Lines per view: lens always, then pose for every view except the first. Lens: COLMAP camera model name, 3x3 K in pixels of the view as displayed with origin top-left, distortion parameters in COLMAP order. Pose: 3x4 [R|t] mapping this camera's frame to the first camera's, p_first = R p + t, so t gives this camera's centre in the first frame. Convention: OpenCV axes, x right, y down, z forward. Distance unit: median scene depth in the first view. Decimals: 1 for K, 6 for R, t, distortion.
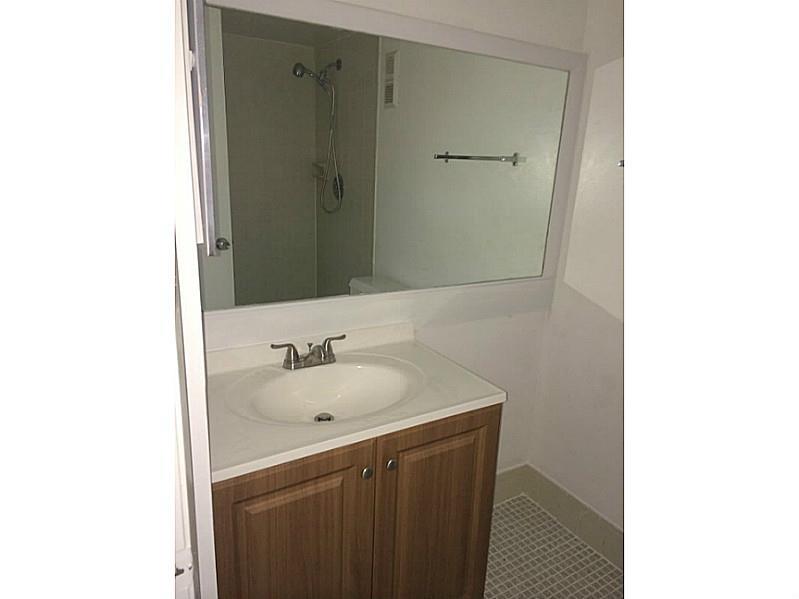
lens RADIAL K [[524.8, 0, 402.1], [0, 524.8, 299.1], [0, 0, 1]] dist [0.002904, 0.002650]
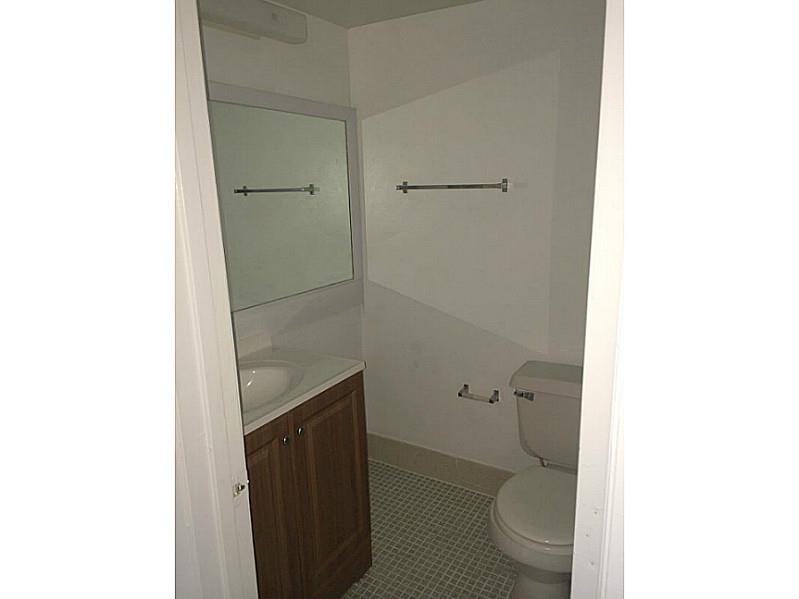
lens RADIAL K [[524.8, 0, 397.8], [0, 524.8, 300.5], [0, 0, 1]] dist [0.002904, 0.002650]
pose [[0.882323, -0.167483, 0.439837, -0.268186], [0.182573, 0.983159, 0.008125, 0.023425], [-0.433790, 0.073134, 0.898041, -0.246676]]
